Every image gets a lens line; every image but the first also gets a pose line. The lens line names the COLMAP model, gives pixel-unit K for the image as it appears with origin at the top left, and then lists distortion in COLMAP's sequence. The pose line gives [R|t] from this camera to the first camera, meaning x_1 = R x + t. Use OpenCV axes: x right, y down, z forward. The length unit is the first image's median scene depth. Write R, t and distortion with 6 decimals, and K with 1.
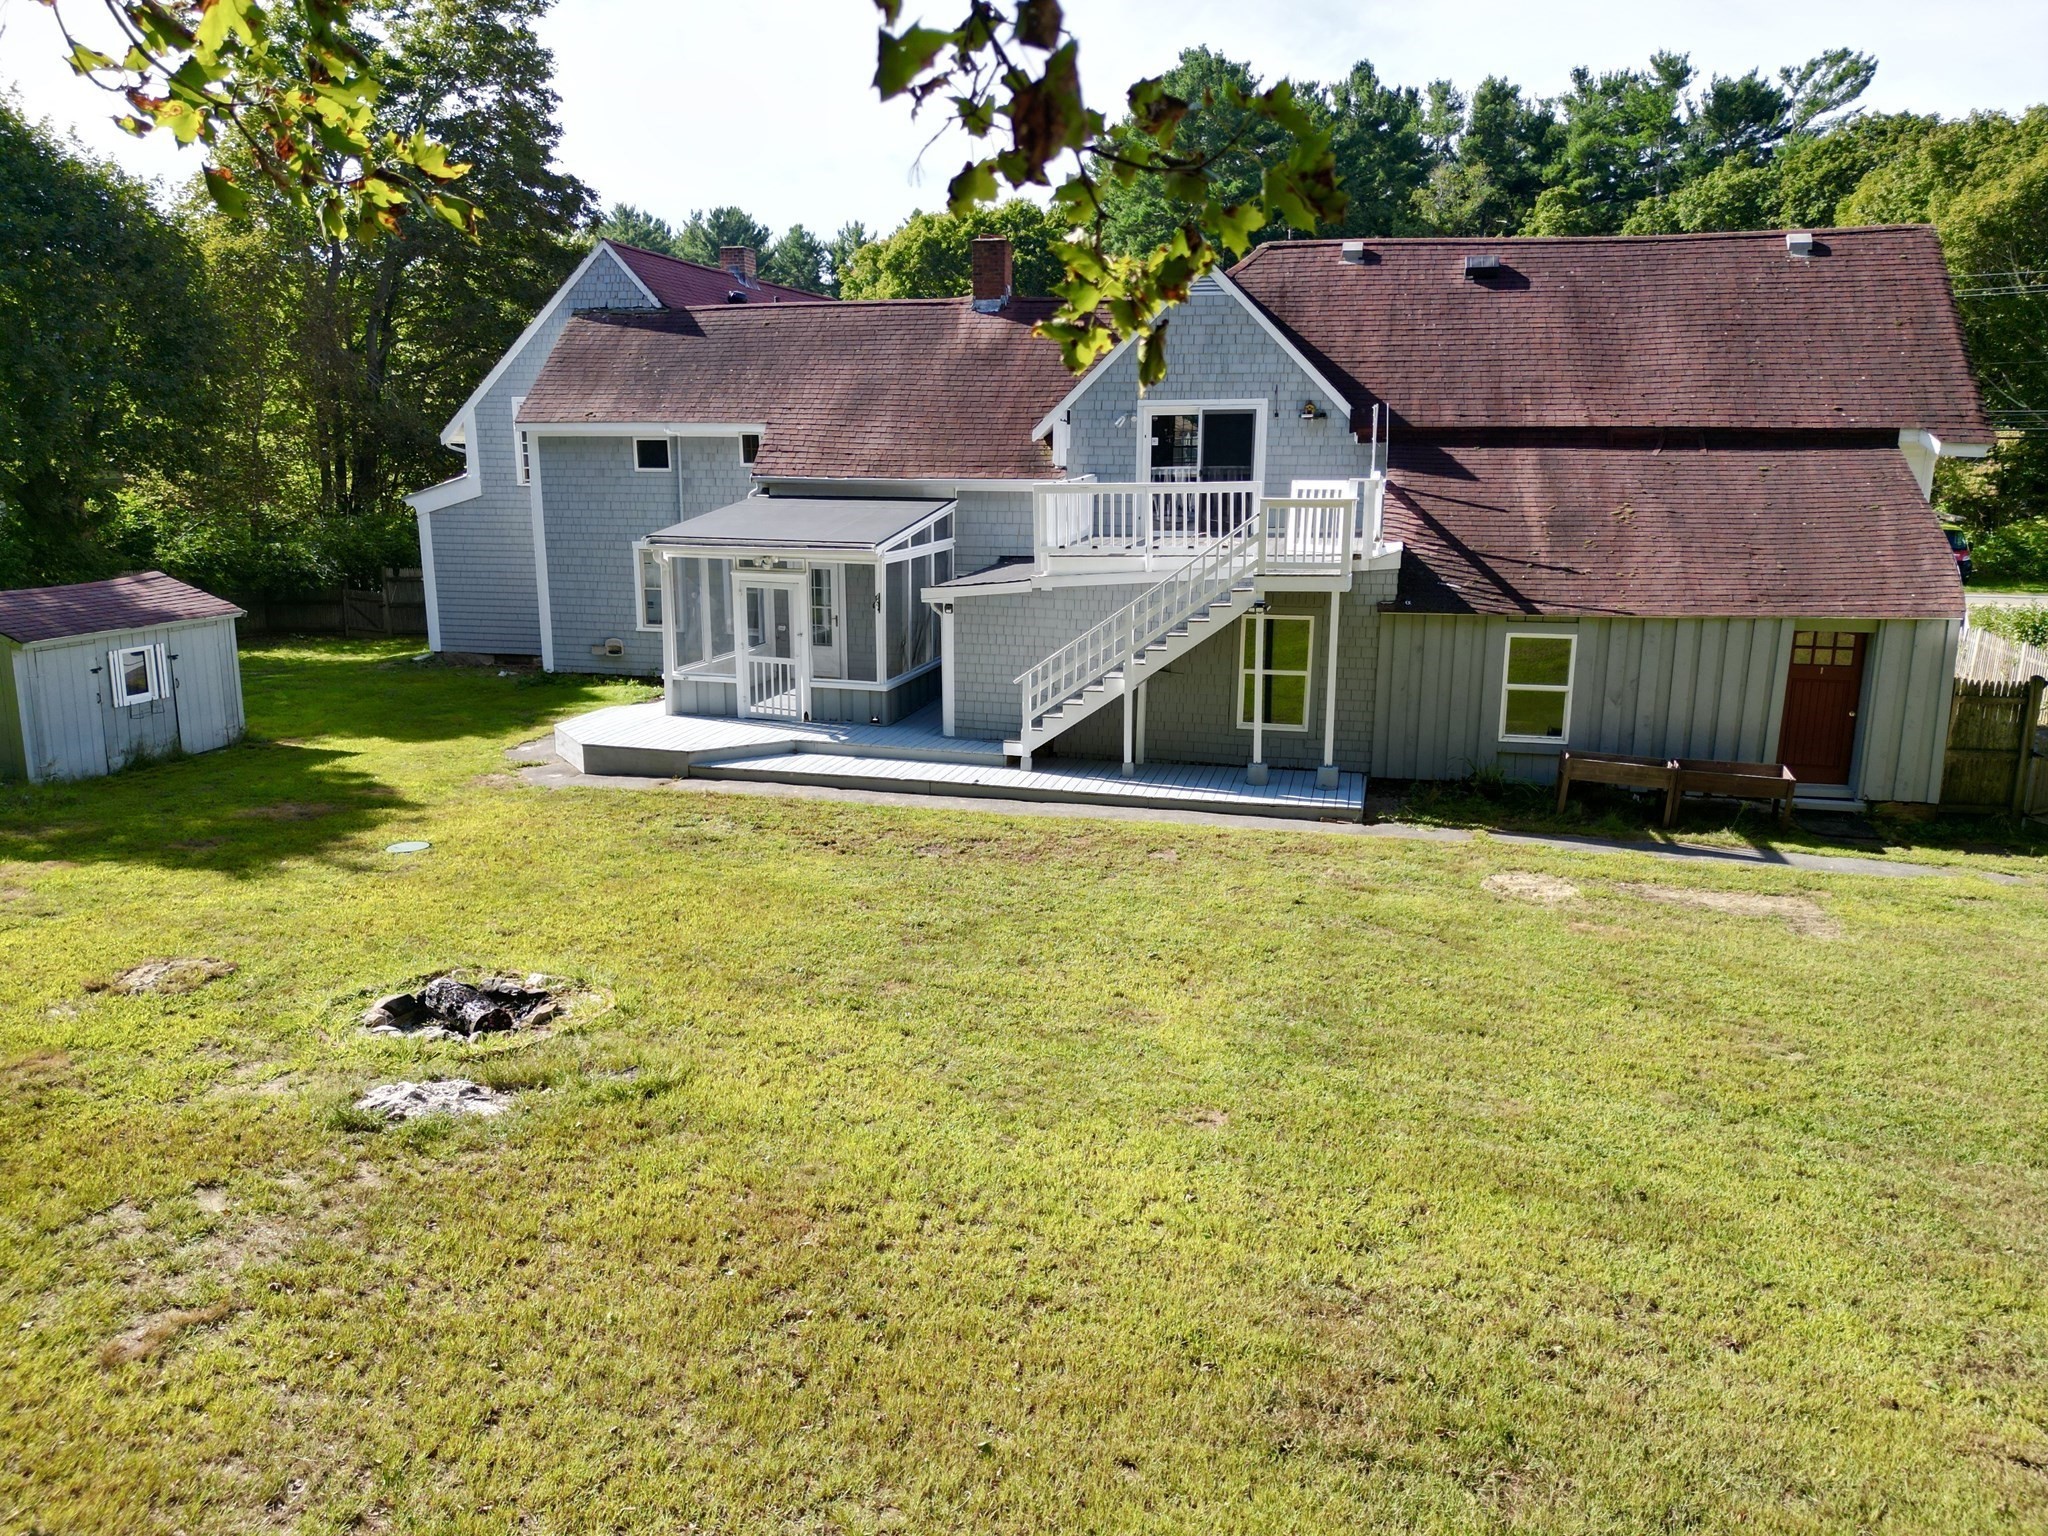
lens RADIAL K [[1464.1, 0, 1027.8], [0, 1464.1, 758.1], [0, 0, 1]] dist [0.098738, -0.104502]
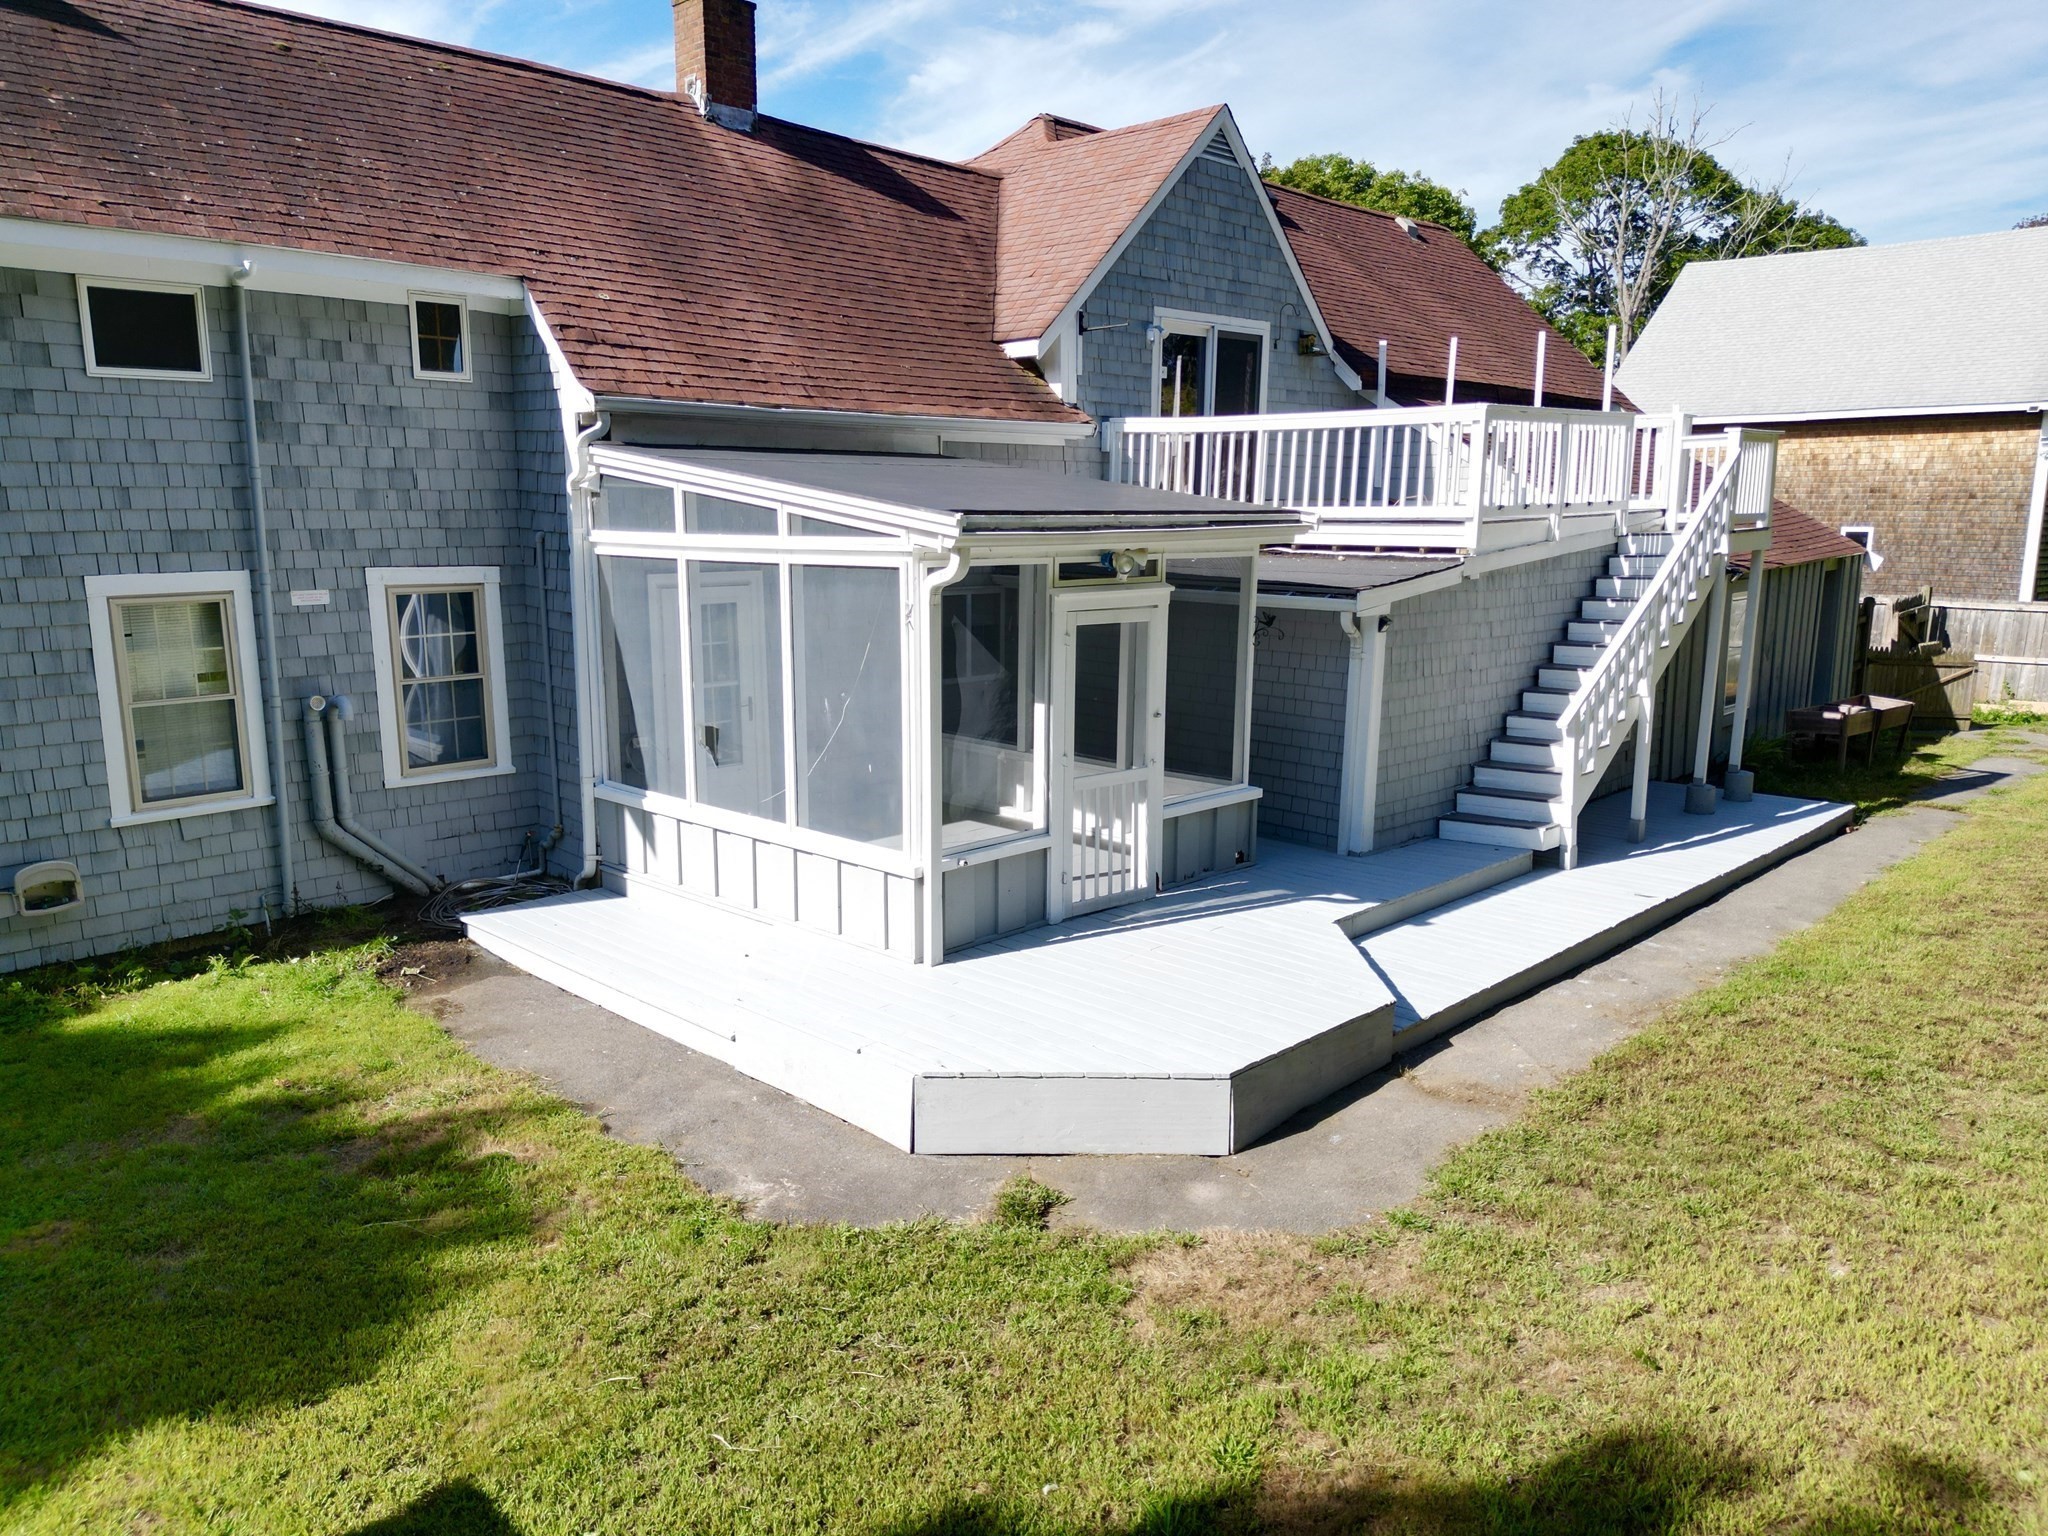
lens RADIAL K [[1459.8, 0, 1024.0], [0, 1459.8, 768.0], [0, 0, 1]] dist [0.054663, -0.063009]
pose [[0.497935, -0.160290, 0.852272, -0.528684], [0.182139, 0.980180, 0.077932, -0.101660], [-0.847872, 0.116427, 0.517260, 0.725154]]
